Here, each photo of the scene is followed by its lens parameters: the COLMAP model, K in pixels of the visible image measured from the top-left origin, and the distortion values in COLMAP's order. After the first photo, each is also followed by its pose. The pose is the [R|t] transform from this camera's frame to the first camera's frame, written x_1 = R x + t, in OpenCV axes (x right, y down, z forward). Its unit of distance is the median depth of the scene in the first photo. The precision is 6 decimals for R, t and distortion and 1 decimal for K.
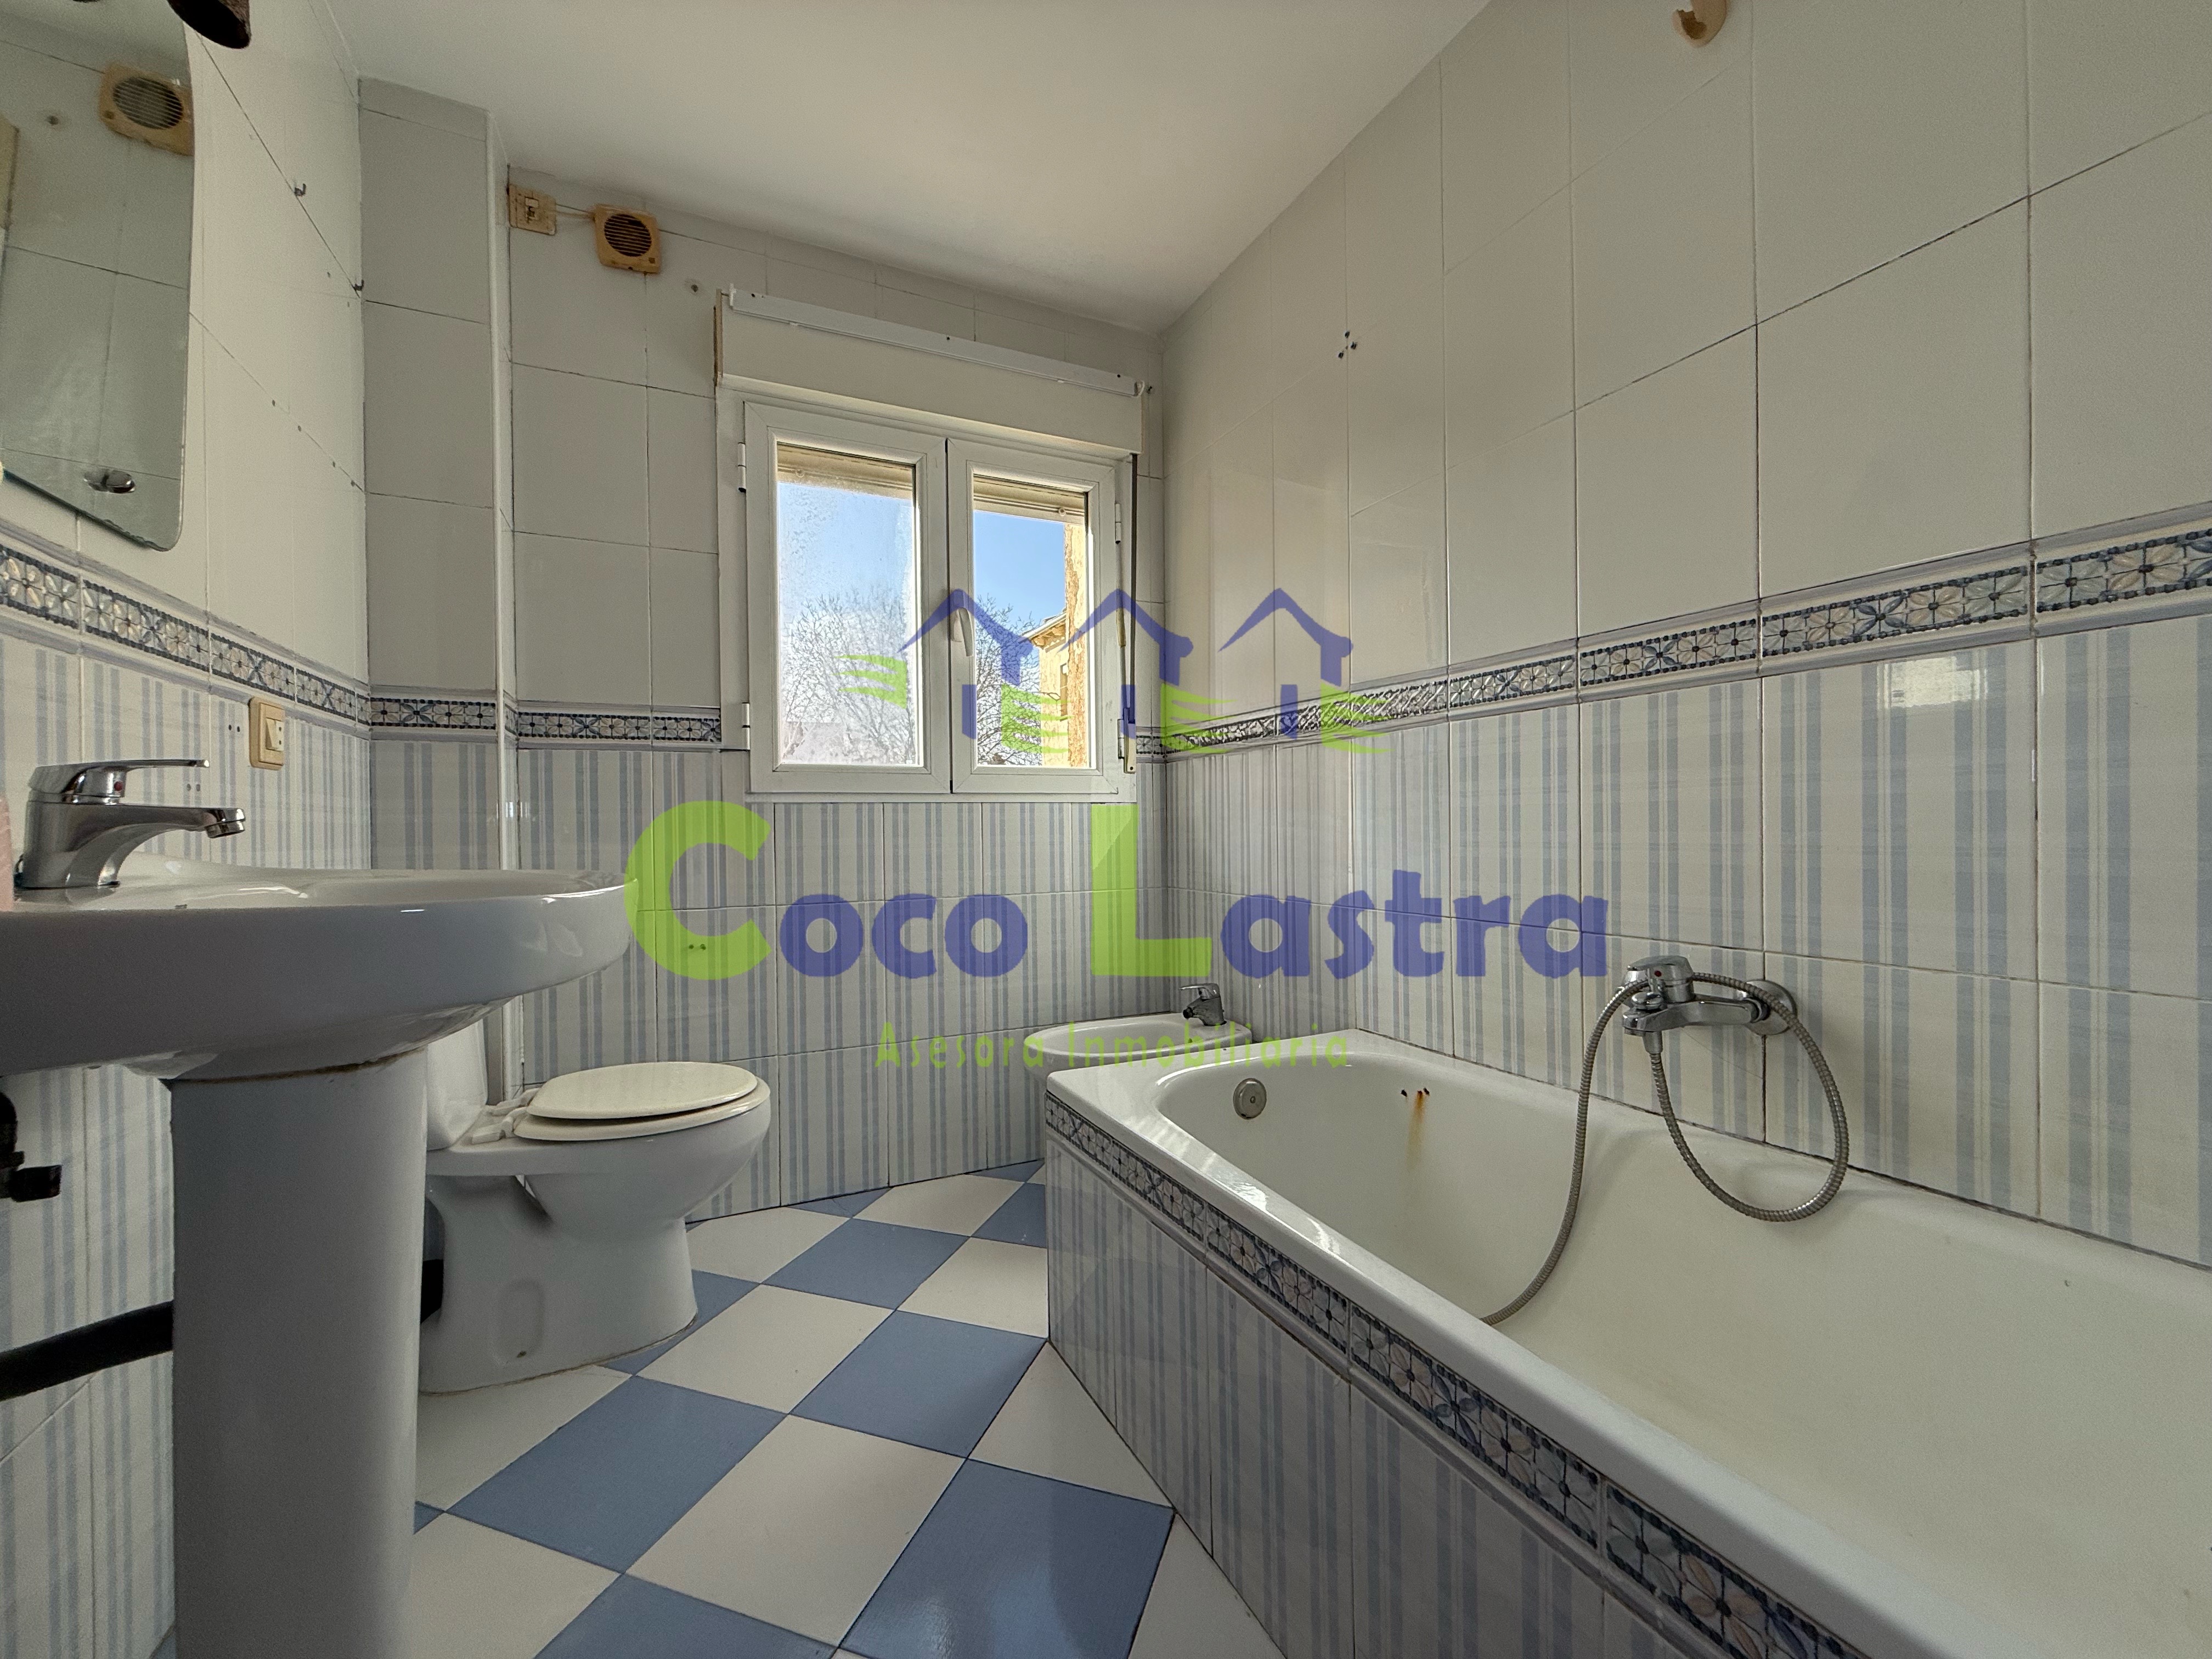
lens RADIAL K [[881.4, 0, 1111.9], [0, 881.4, 835.4], [0, 0, 1]] dist [-0.001989, -0.000168]
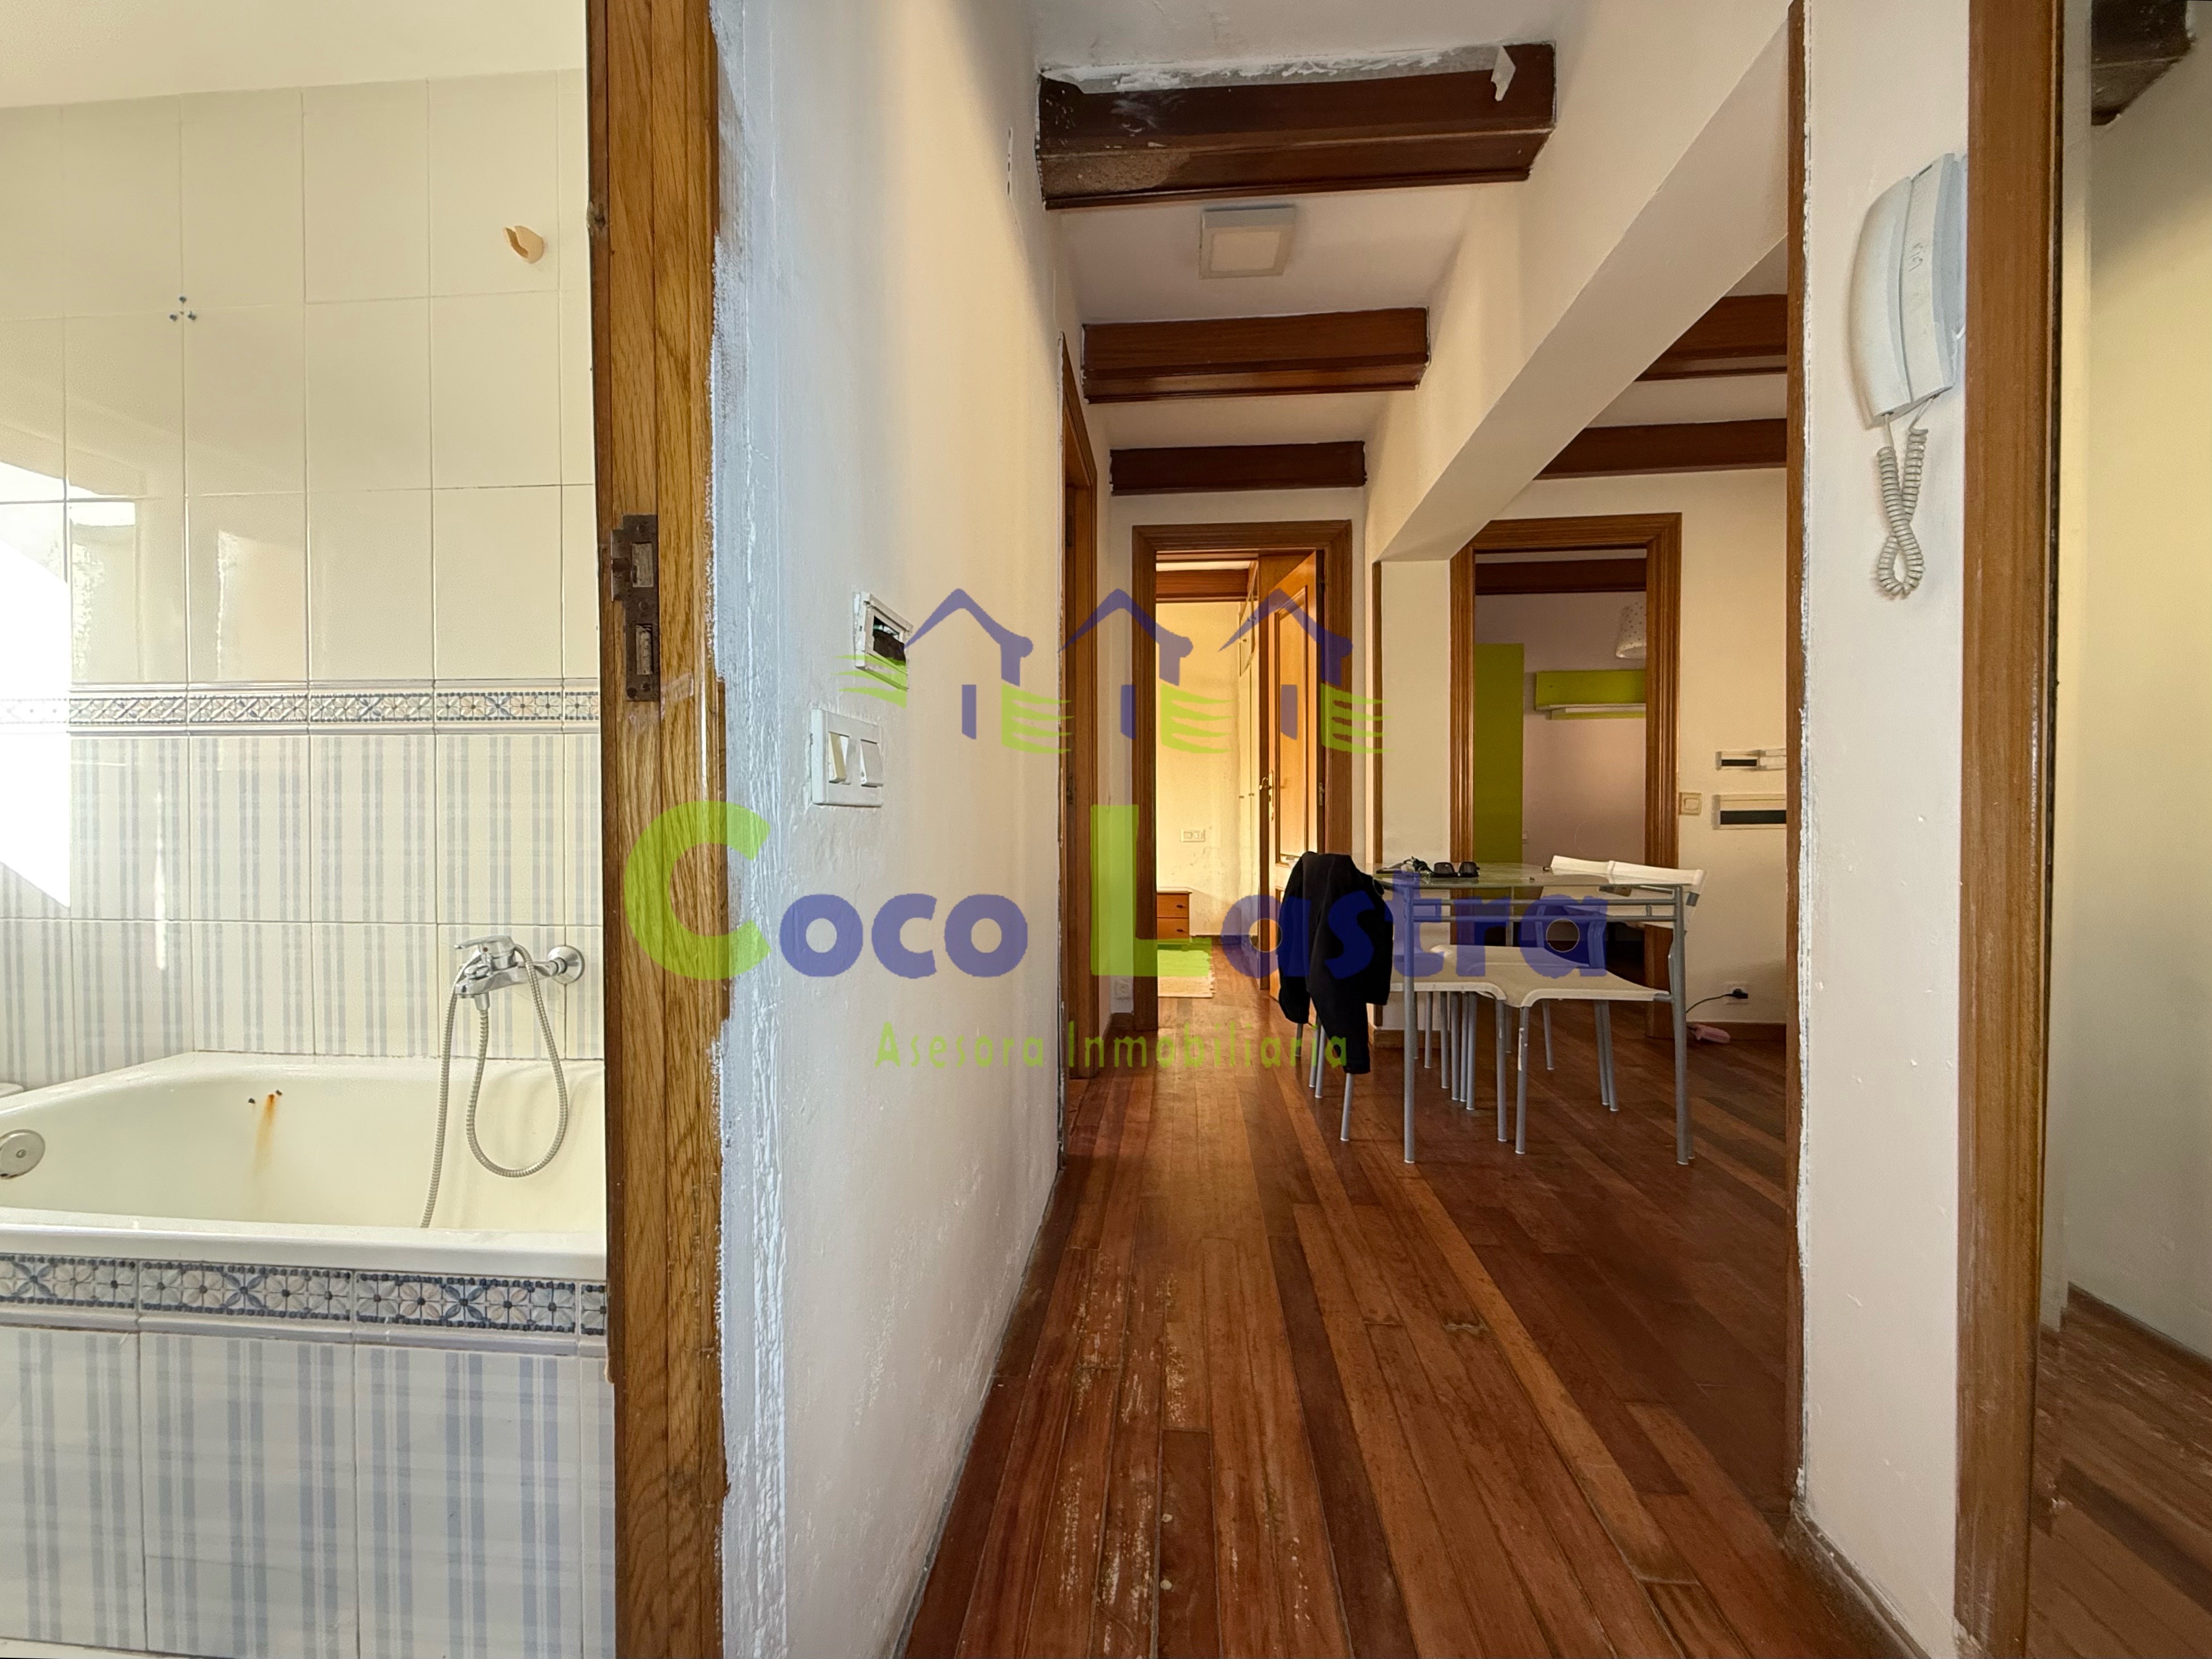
lens RADIAL K [[881.4, 0, 1071.3], [0, 881.4, 832.2], [0, 0, 1]] dist [-0.001989, -0.000168]
pose [[0.521063, 0.001957, 0.853516, -0.051493], [-0.002142, 0.999997, -0.000985, -0.019927], [-0.853515, -0.001315, 0.521066, -0.436416]]
